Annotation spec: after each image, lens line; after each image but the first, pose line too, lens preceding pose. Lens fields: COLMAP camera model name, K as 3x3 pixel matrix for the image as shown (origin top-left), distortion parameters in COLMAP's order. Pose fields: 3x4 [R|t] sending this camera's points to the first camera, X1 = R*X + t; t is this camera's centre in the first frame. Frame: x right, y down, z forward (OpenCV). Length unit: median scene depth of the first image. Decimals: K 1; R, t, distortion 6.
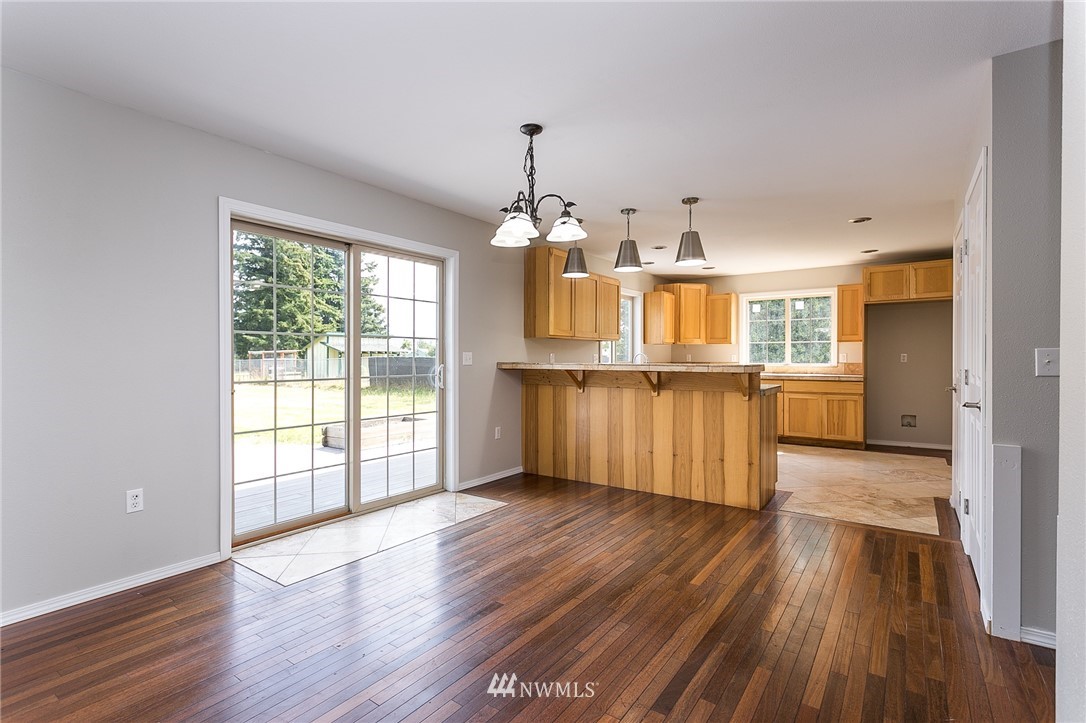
lens RADIAL K [[514.8, 0, 542.0], [0, 514.8, 359.7], [0, 0, 1]] dist [-0.001345, 0.002524]
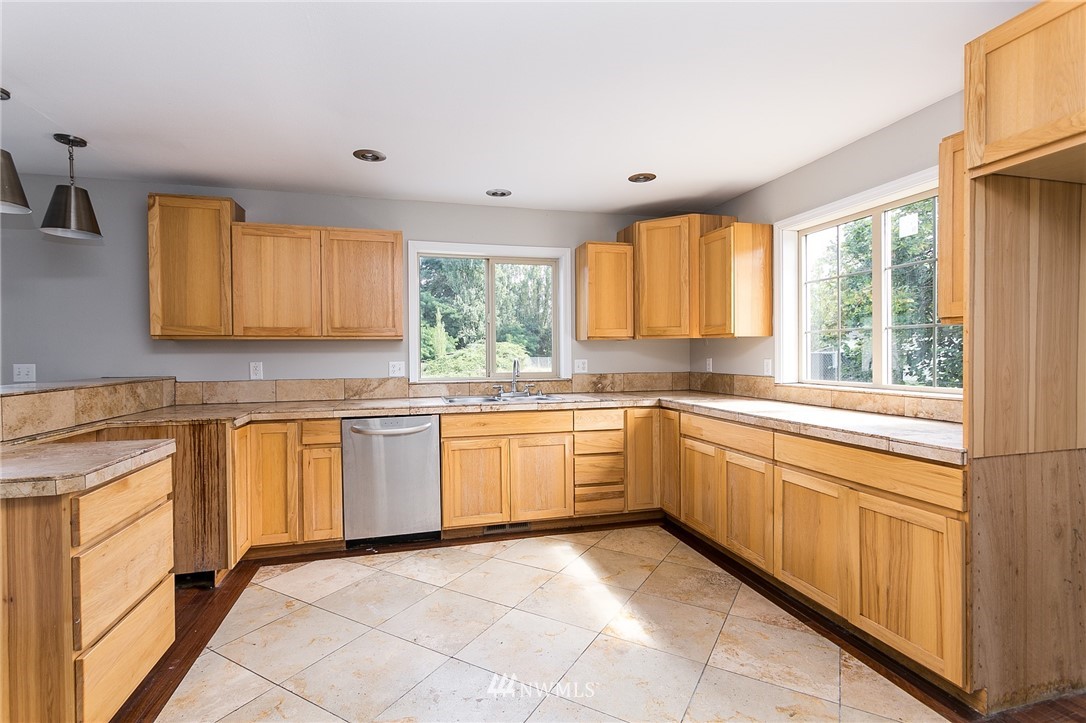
lens RADIAL K [[514.8, 0, 540.8], [0, 514.8, 360.0], [0, 0, 1]] dist [-0.001345, 0.002524]
pose [[0.770870, 0.000762, -0.636992, 0.599236], [0.006236, 0.999942, 0.008744, -0.017375], [0.636962, -0.010713, 0.770821, 0.621072]]
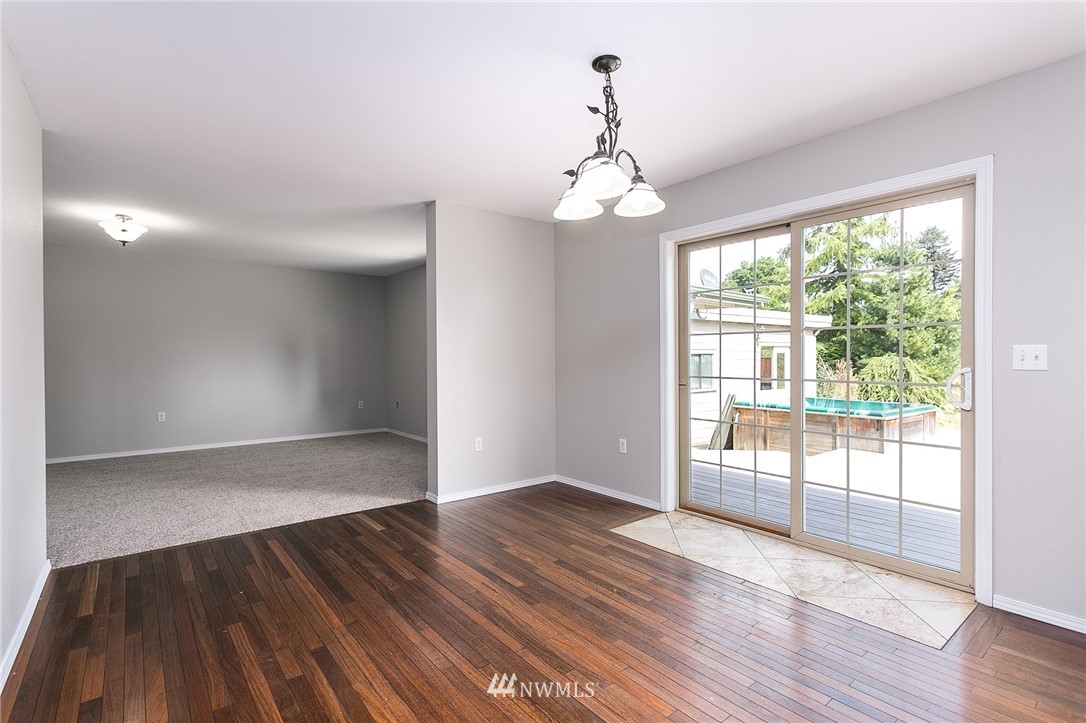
lens RADIAL K [[514.8, 0, 540.1], [0, 514.8, 354.6], [0, 0, 1]] dist [-0.001345, 0.002524]
pose [[-0.273658, -0.001797, -0.961825, 0.257101], [-0.000679, 0.999998, -0.001675, -0.001892], [0.961827, 0.000195, -0.273658, 0.376860]]
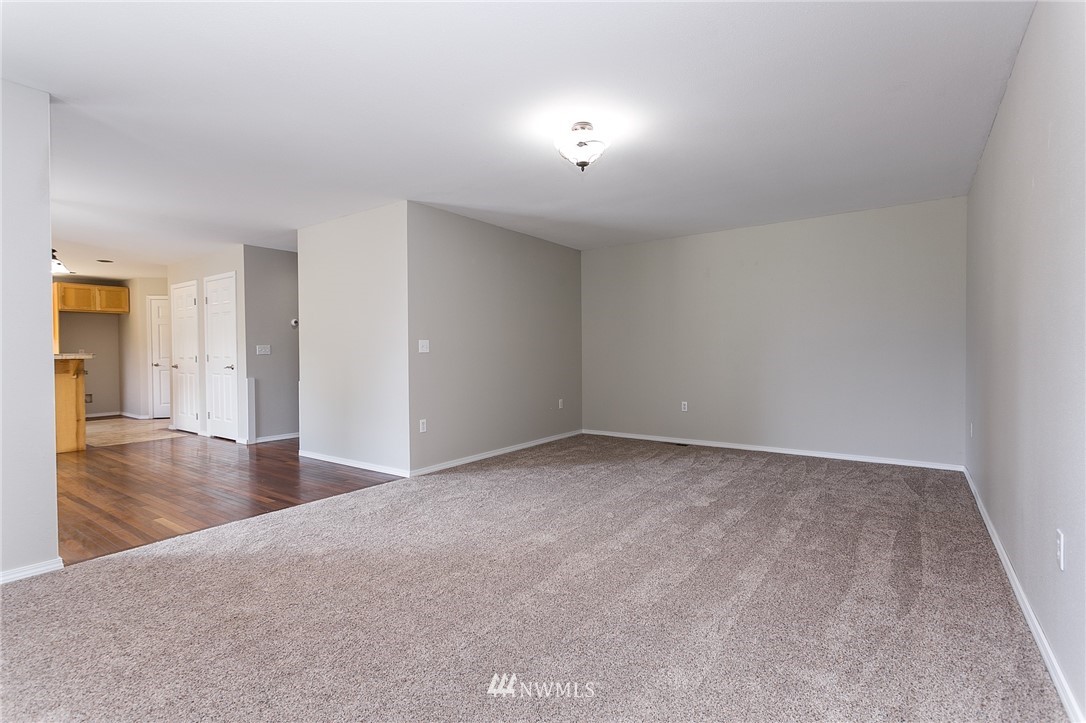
lens RADIAL K [[514.8, 0, 545.3], [0, 514.8, 360.5], [0, 0, 1]] dist [-0.001345, 0.002524]
pose [[0.008804, -0.014686, 0.999853, -0.631211], [0.009621, 0.999847, 0.014602, 0.009890], [-0.999915, 0.009492, 0.008944, -0.224415]]
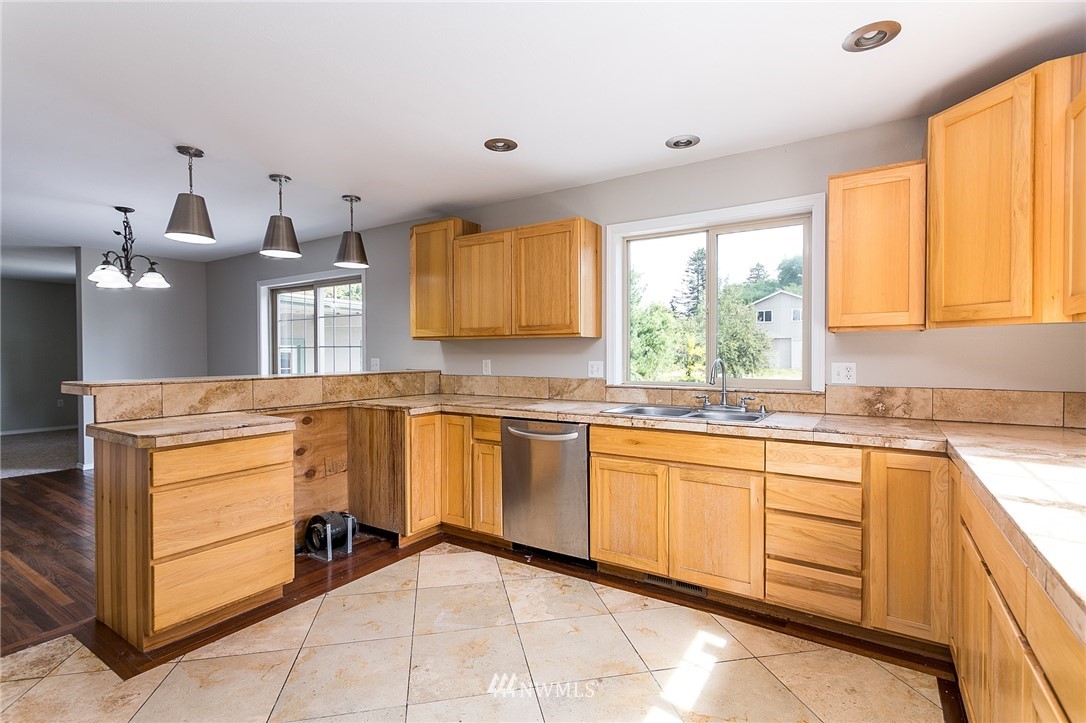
lens RADIAL K [[514.8, 0, 539.6], [0, 514.8, 359.1], [0, 0, 1]] dist [-0.001345, 0.002524]
pose [[0.037820, 0.010137, -0.999233, 0.629804], [-0.001737, 0.999948, 0.010078, -0.018870], [0.999283, 0.001355, 0.037835, 0.889698]]
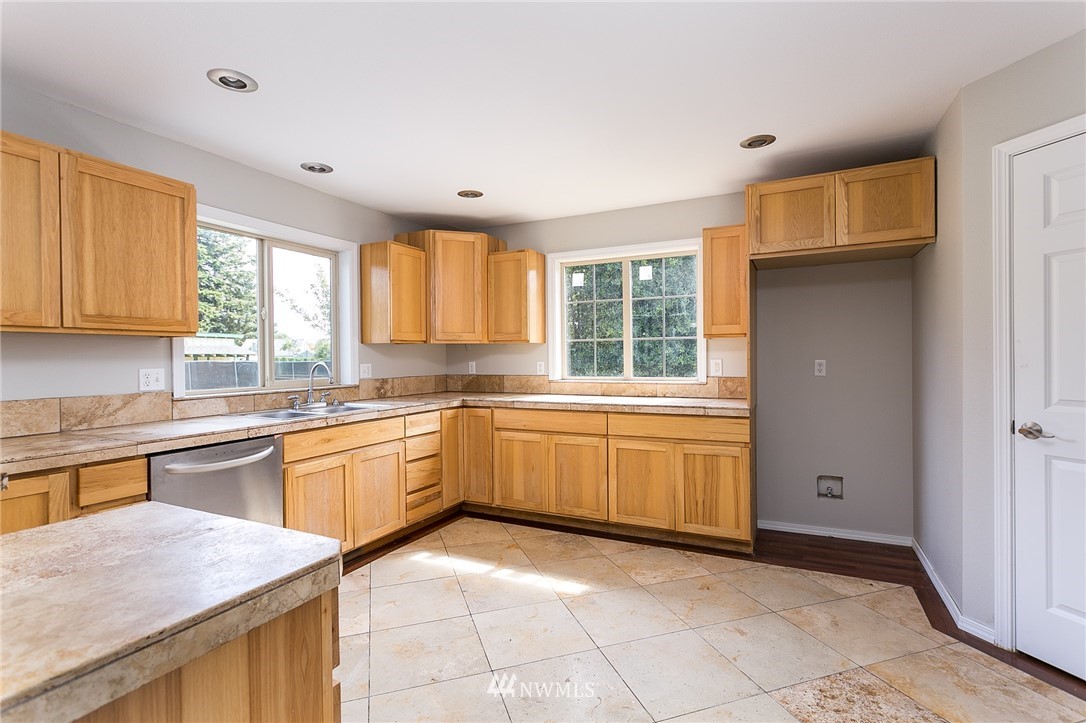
lens RADIAL K [[514.8, 0, 544.0], [0, 514.8, 360.2], [0, 0, 1]] dist [-0.001345, 0.002524]
pose [[0.986735, -0.011947, 0.161898, 0.336778], [0.011563, 0.999928, 0.003320, -0.015984], [-0.161926, -0.001404, 0.986802, 0.523445]]
